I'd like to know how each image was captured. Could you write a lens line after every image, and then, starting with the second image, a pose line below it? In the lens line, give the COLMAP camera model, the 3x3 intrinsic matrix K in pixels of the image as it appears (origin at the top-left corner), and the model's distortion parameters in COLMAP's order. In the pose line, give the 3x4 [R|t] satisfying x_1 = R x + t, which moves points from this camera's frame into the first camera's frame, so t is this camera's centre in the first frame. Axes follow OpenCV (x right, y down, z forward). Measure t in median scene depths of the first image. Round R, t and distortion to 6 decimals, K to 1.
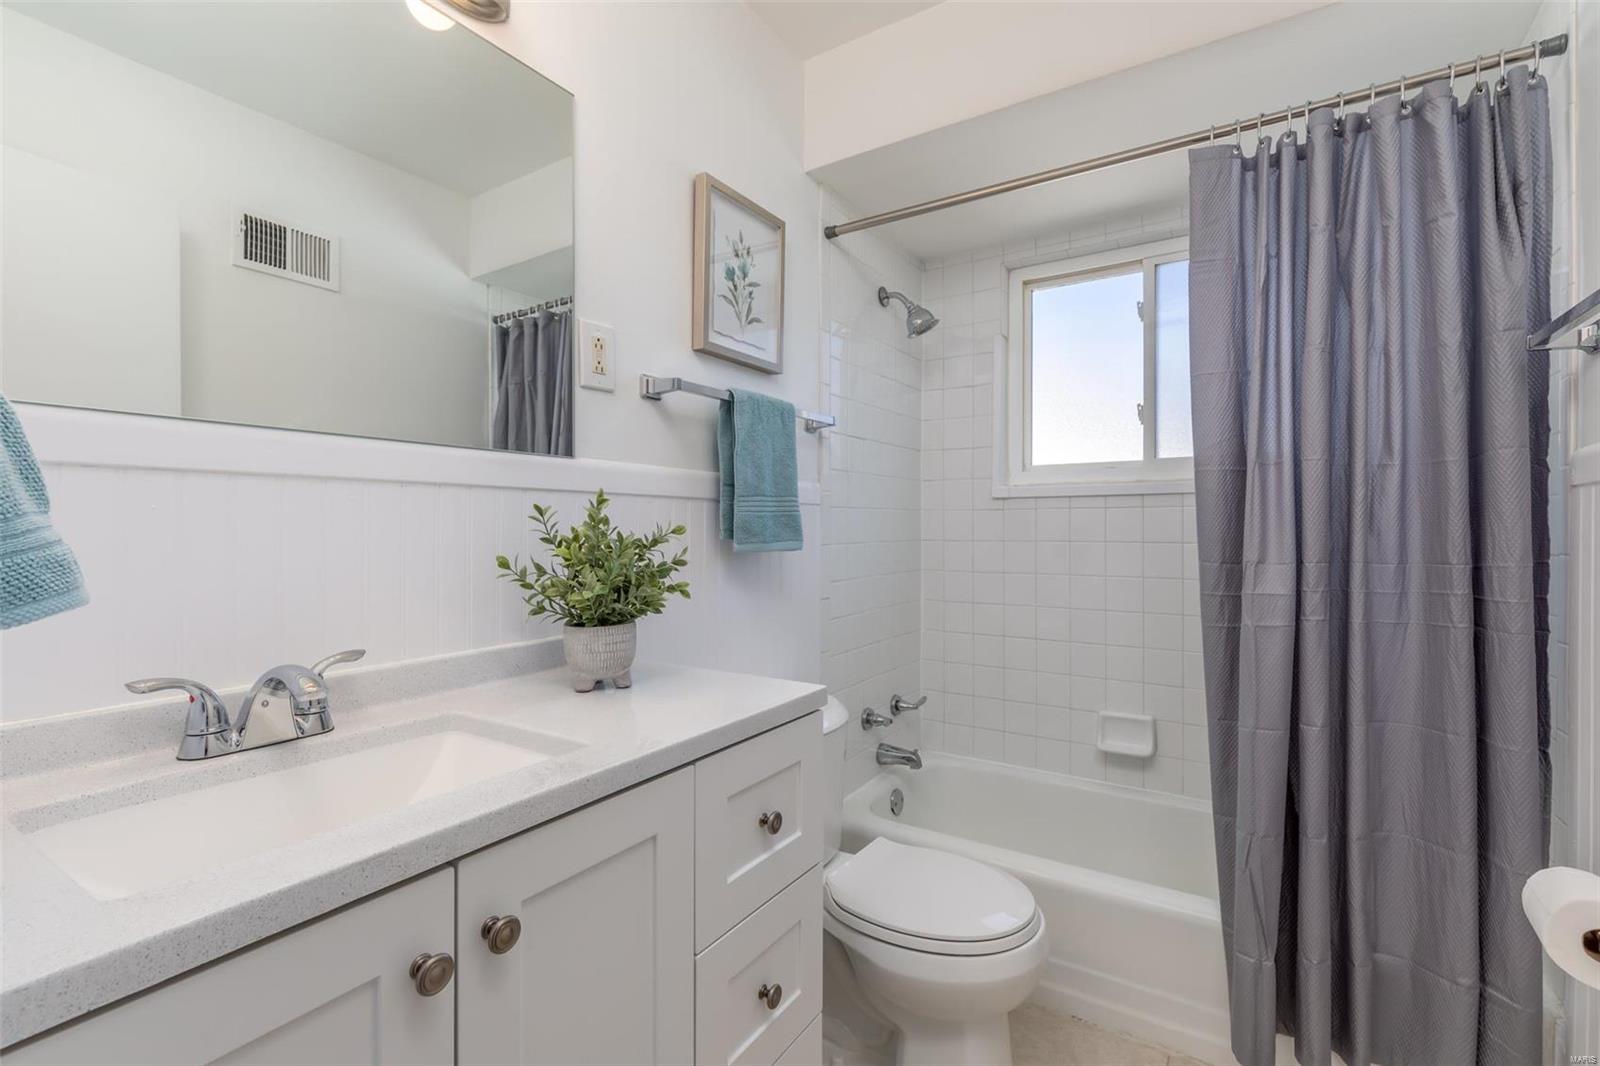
lens RADIAL K [[716.4, 0, 798.0], [0, 716.4, 536.3], [0, 0, 1]] dist [-0.001222, -0.001510]
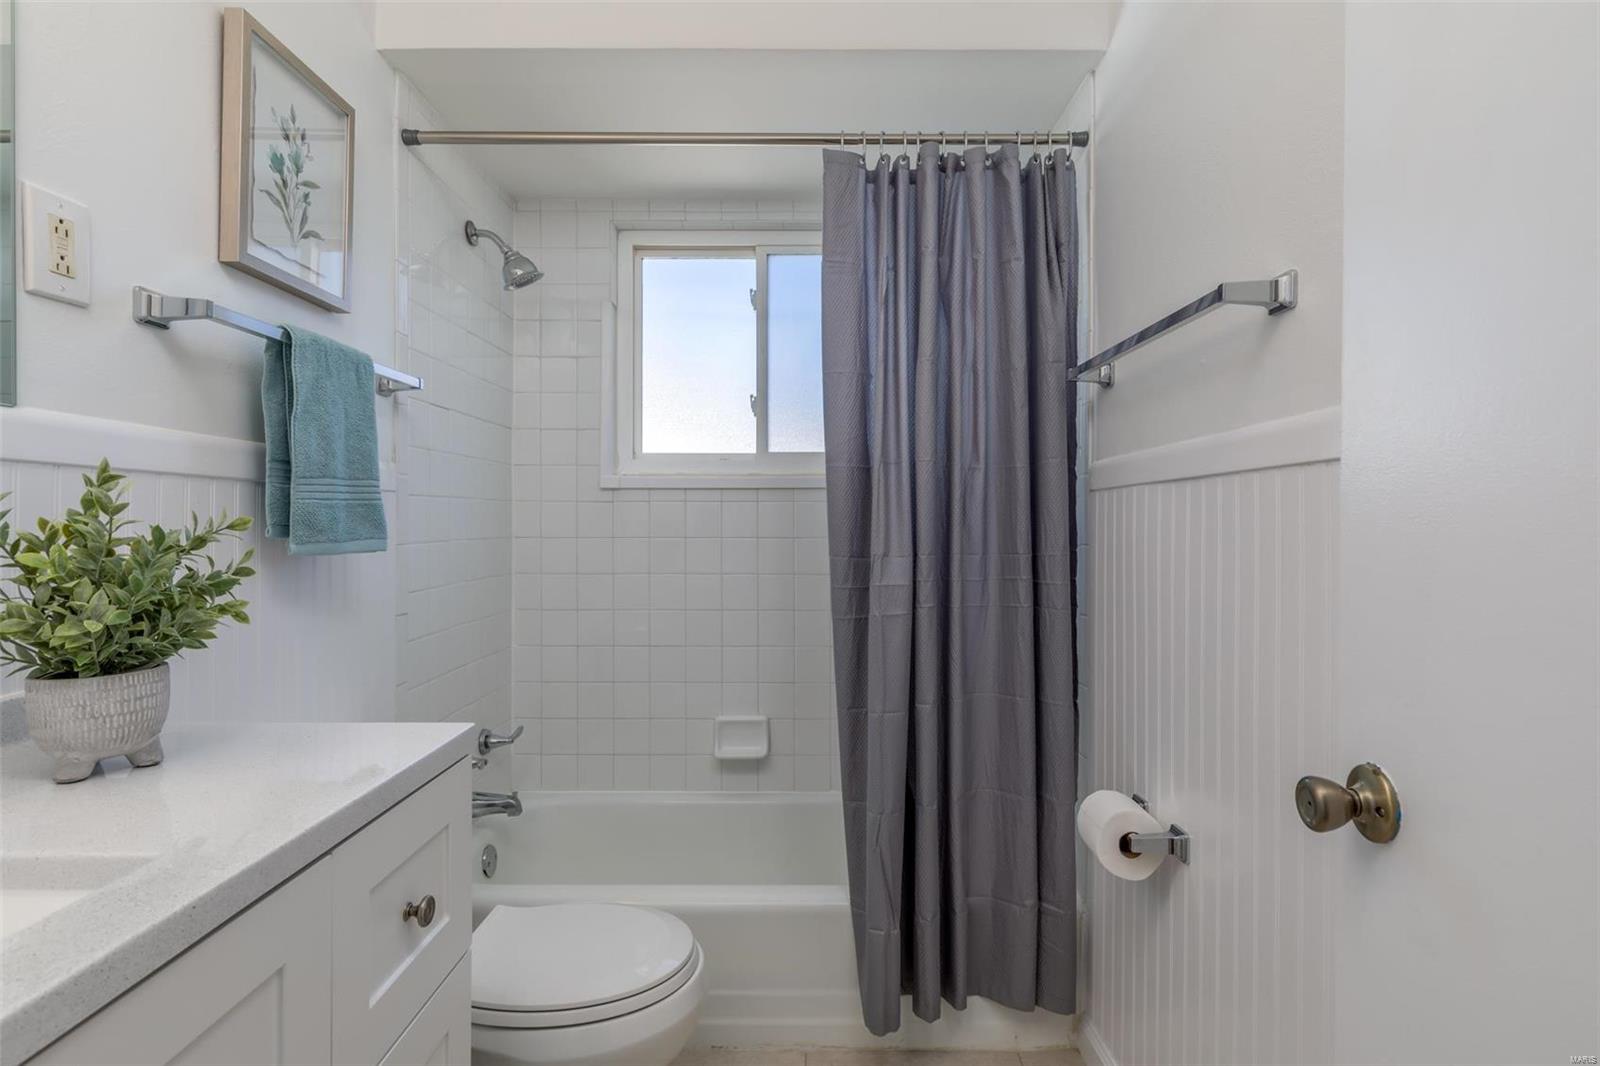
lens RADIAL K [[831.3, 0, 800.0], [0, 831.3, 533.0], [0, 0, 1]] dist [0.001119, -0.000594]
pose [[0.839113, -0.004263, 0.543940, -0.123313], [0.004024, 0.999991, 0.001630, 0.000450], [-0.543942, 0.000821, 0.839123, 0.033301]]
